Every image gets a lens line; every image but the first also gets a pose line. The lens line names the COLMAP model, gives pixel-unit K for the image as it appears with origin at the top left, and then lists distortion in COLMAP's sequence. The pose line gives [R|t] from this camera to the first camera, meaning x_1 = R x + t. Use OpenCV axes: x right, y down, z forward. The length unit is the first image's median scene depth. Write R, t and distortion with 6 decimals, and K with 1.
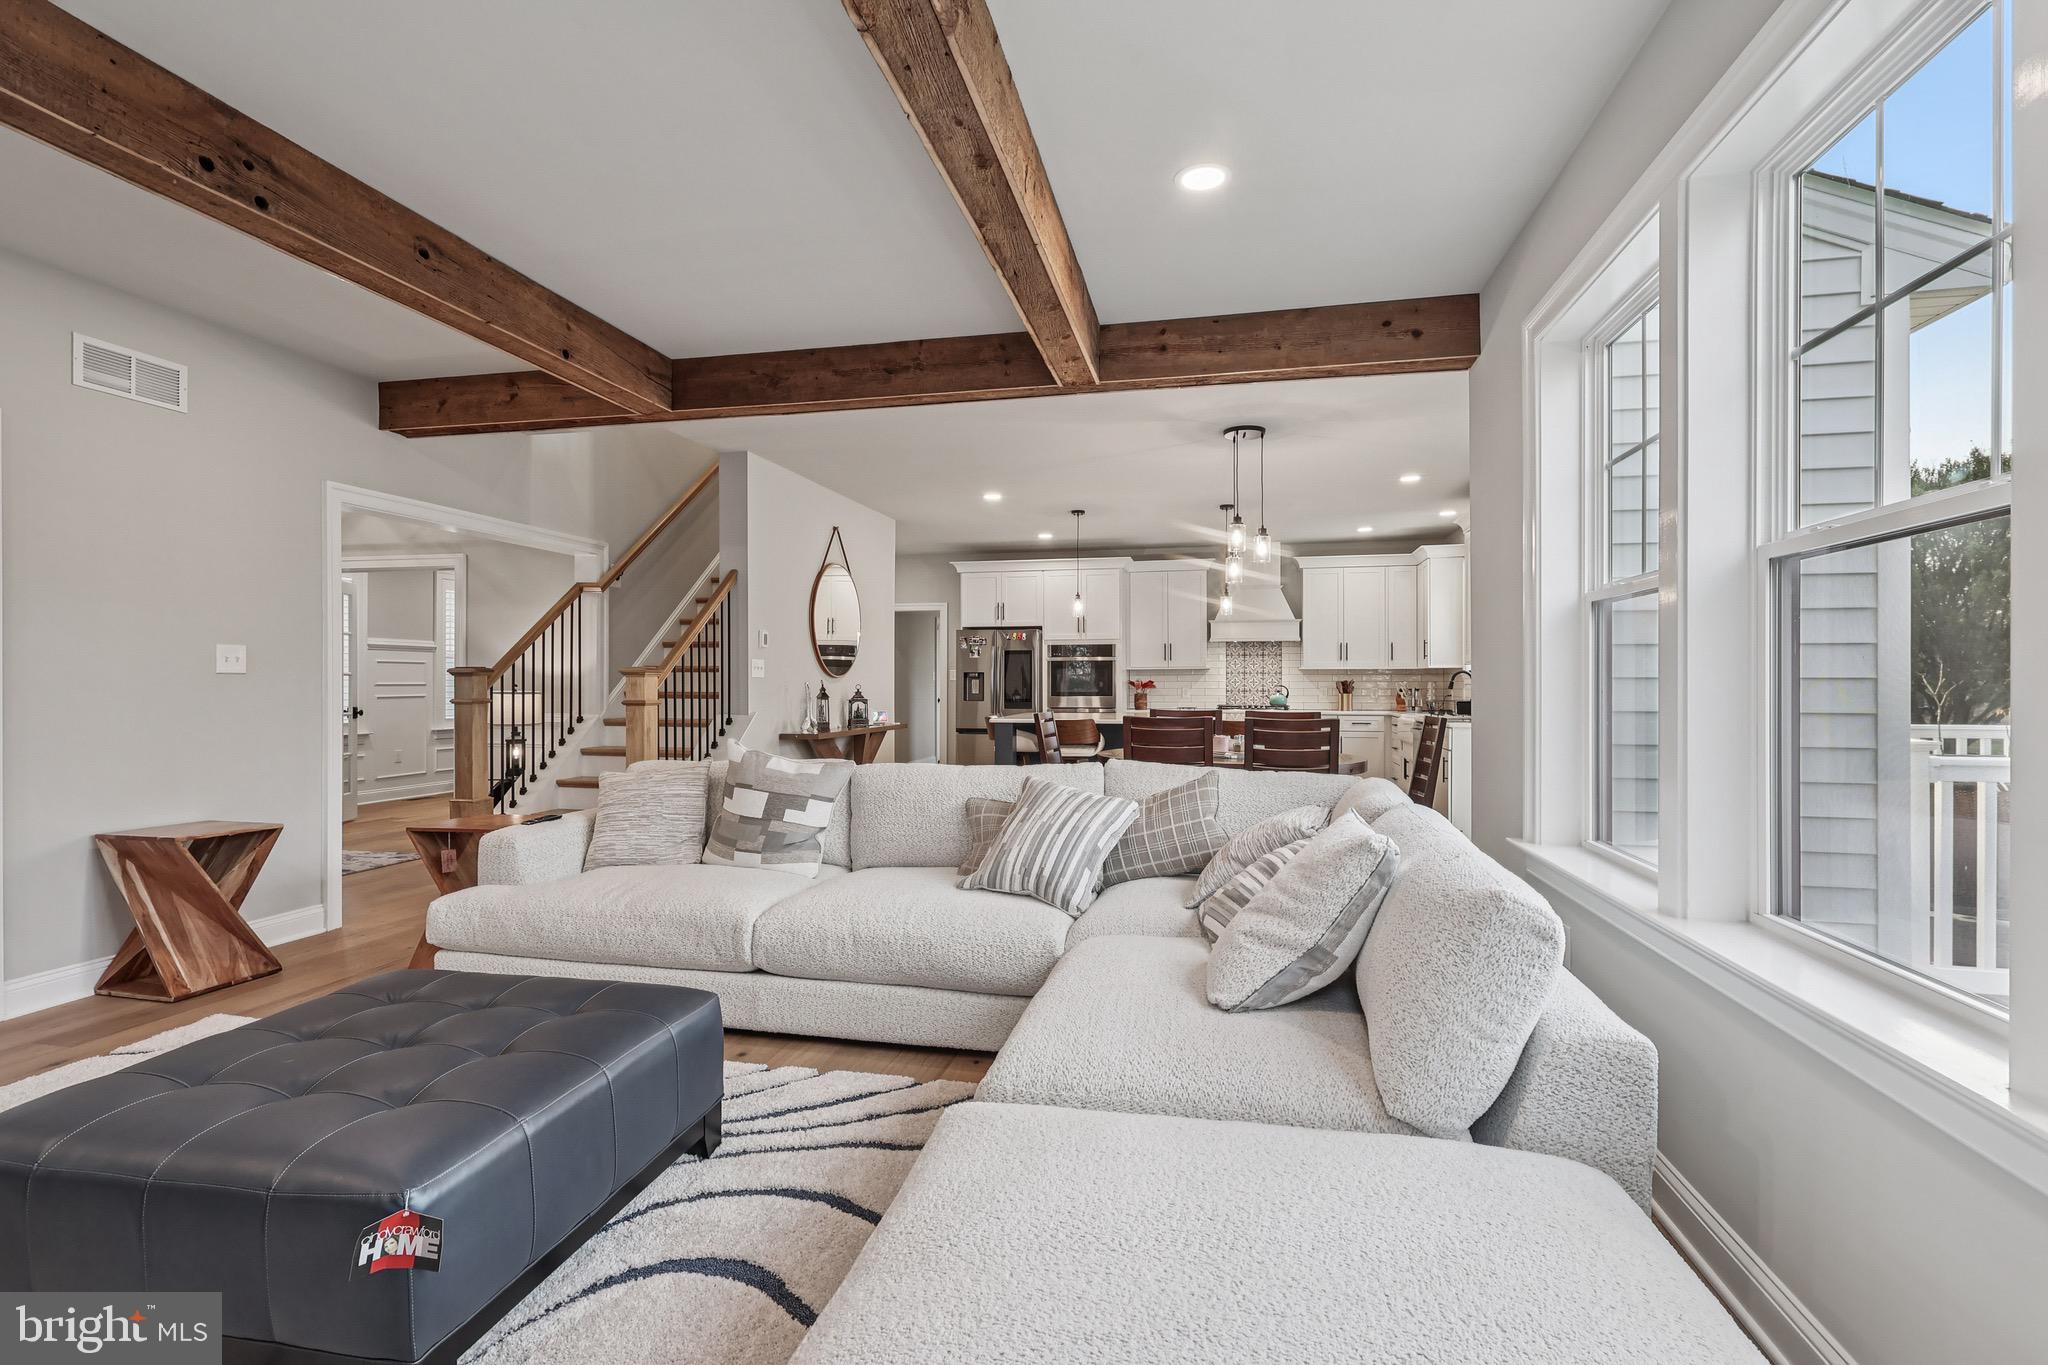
lens RADIAL K [[956.5, 0, 1024.0], [0, 956.5, 682.5], [0, 0, 1]] dist [-0.003464, 0.000038]
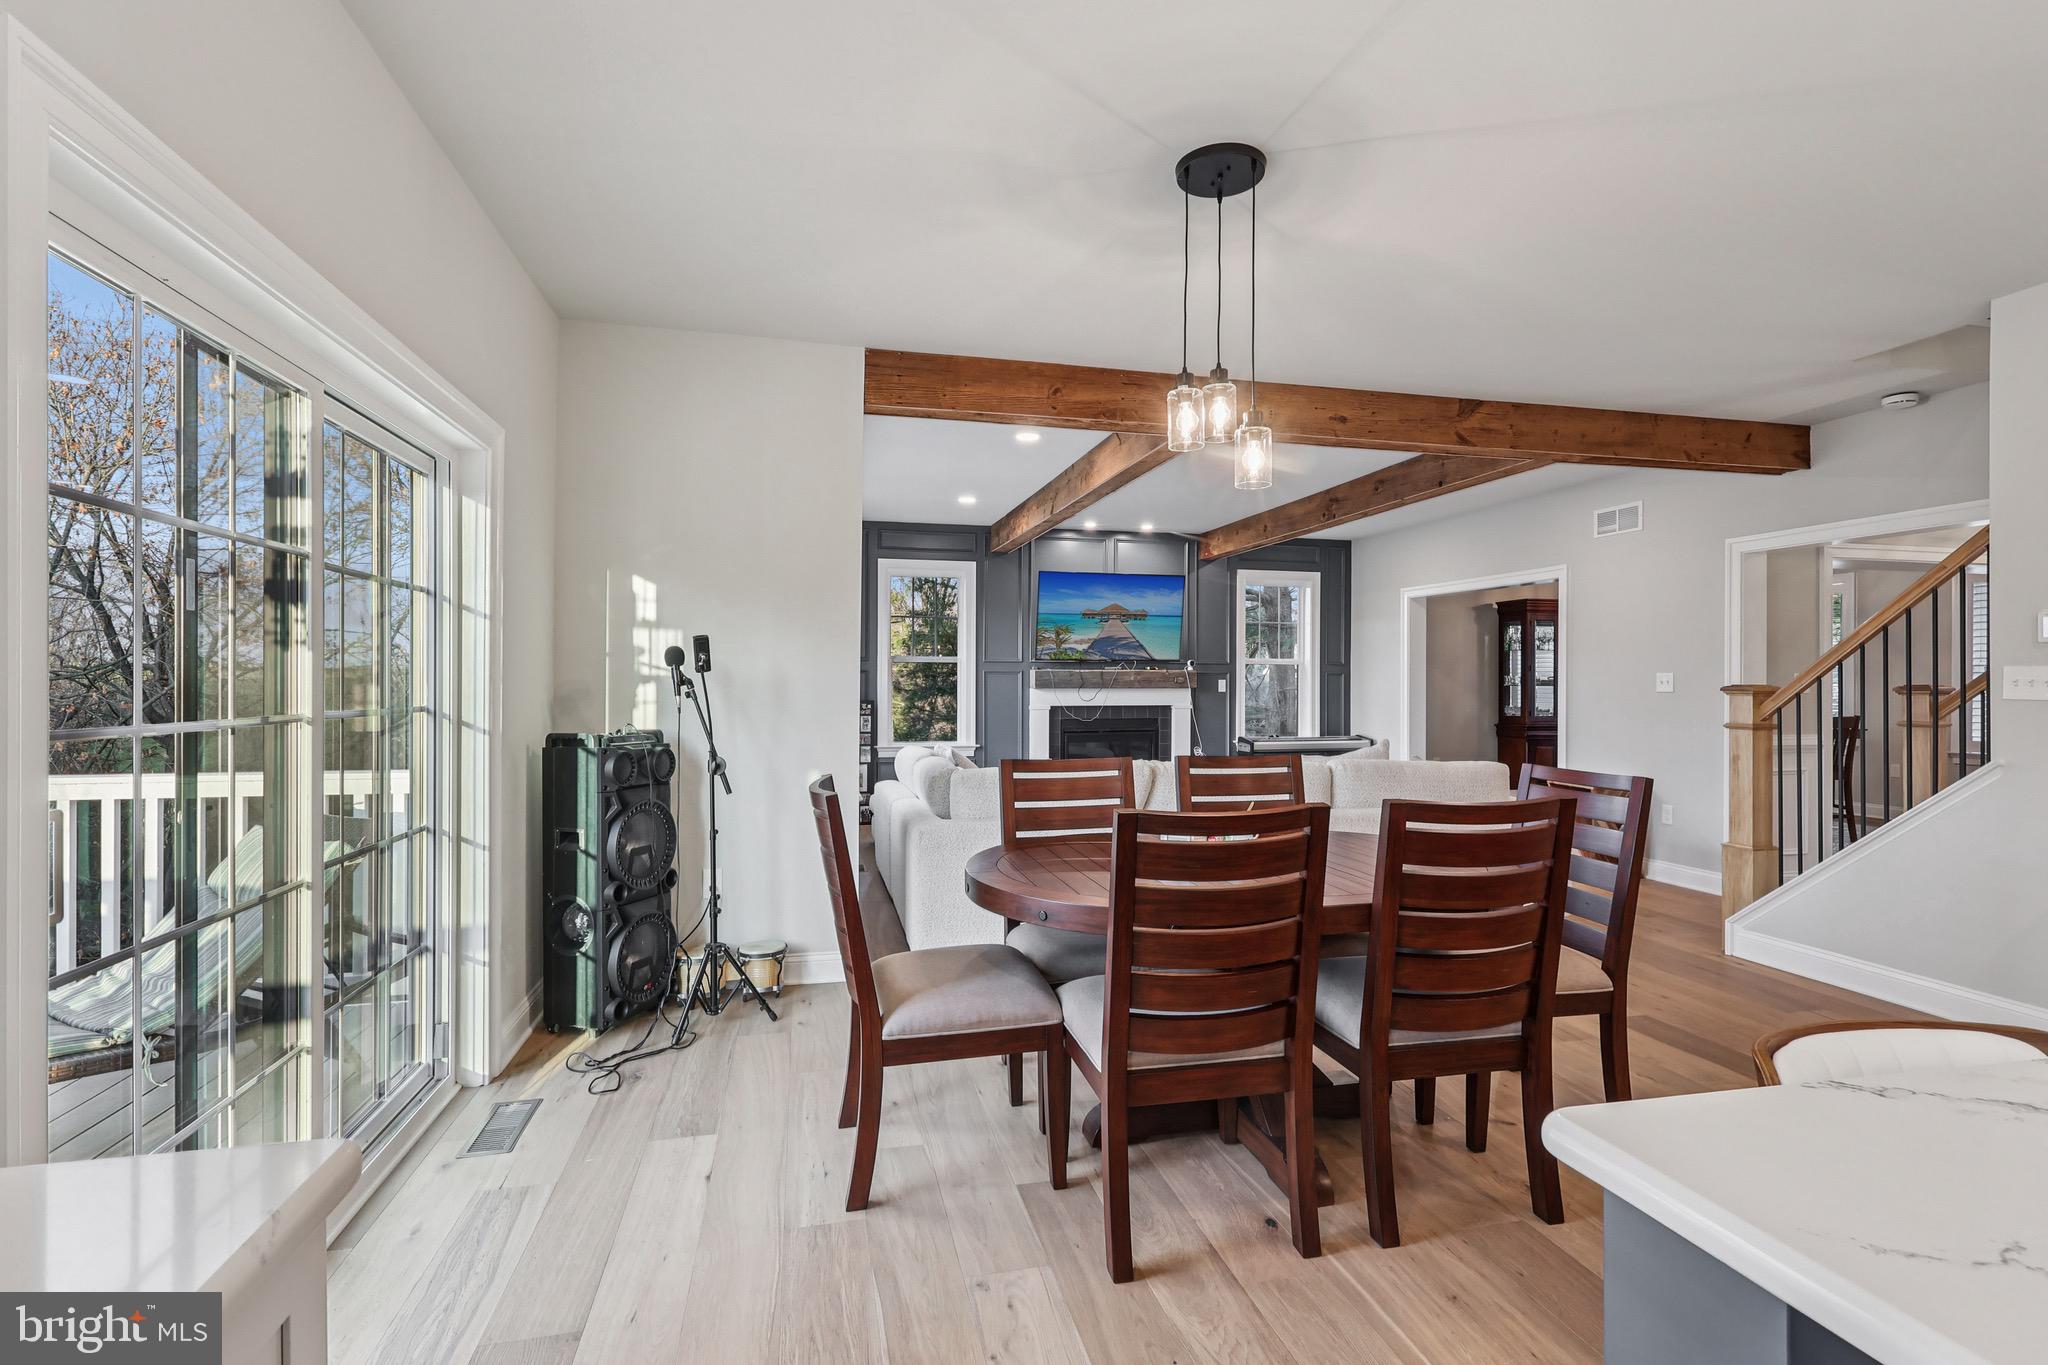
lens RADIAL K [[960.9, 0, 1028.8], [0, 960.9, 695.6], [0, 0, 1]] dist [0.001103, 0.000308]
pose [[-0.898726, 0.000683, -0.438511, 0.293828], [-0.005101, 0.999915, 0.012011, -0.007106], [0.438482, 0.013031, -0.898646, 0.779027]]
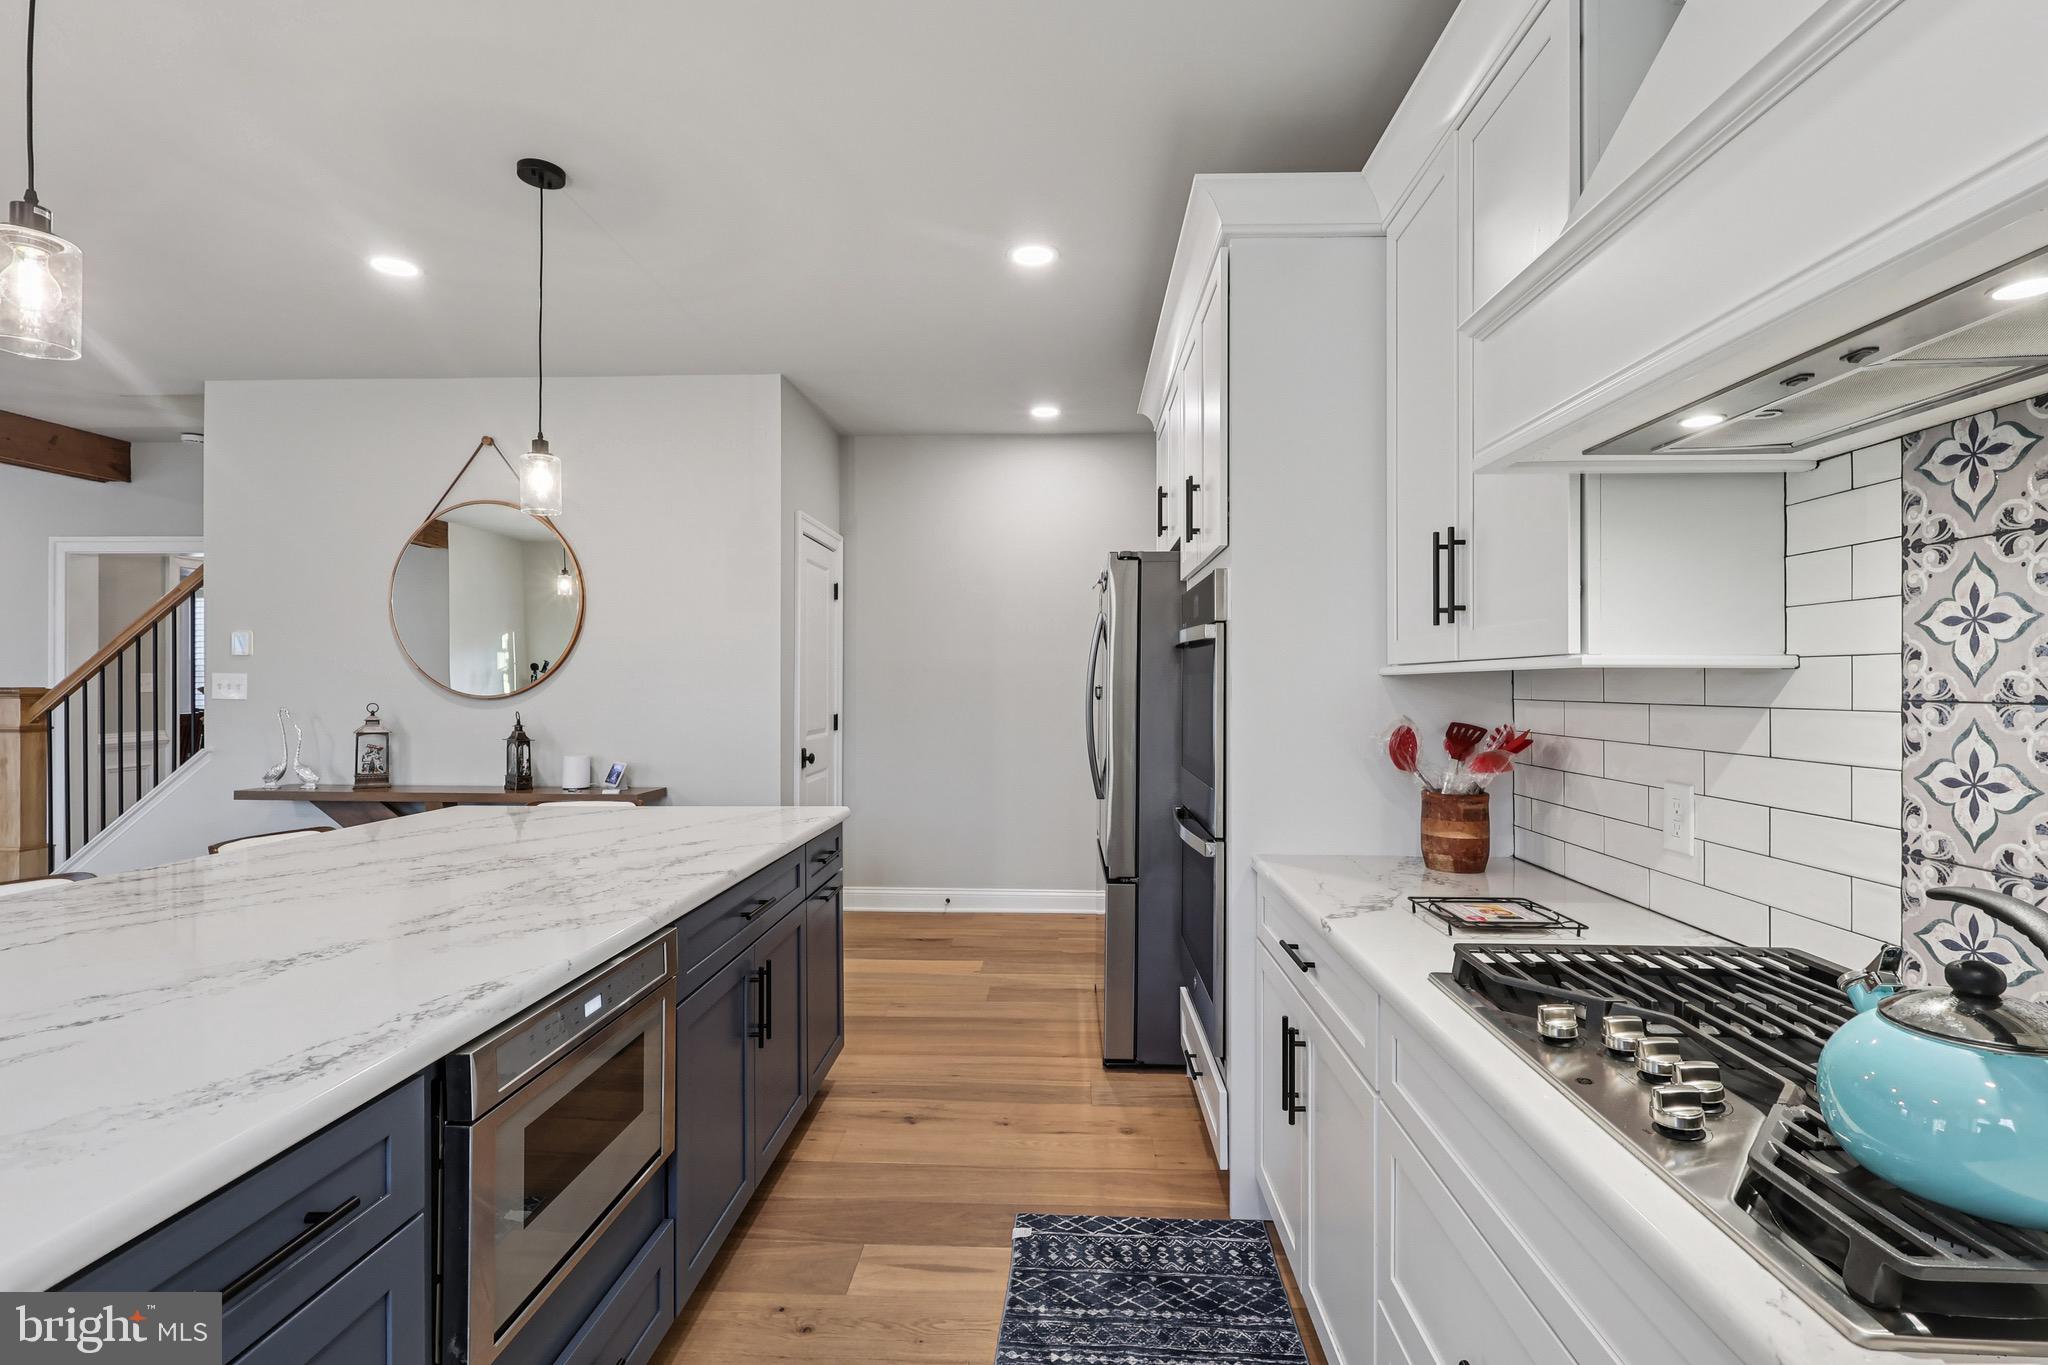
lens RADIAL K [[952.3, 0, 1025.6], [0, 952.3, 679.2], [0, 0, 1]] dist [0.001418, 0.000176]
pose [[0.177024, -0.001313, -0.984206, 0.318344], [-0.002102, 0.999996, -0.001712, -0.012386], [0.984204, 0.002372, 0.177020, 0.904807]]
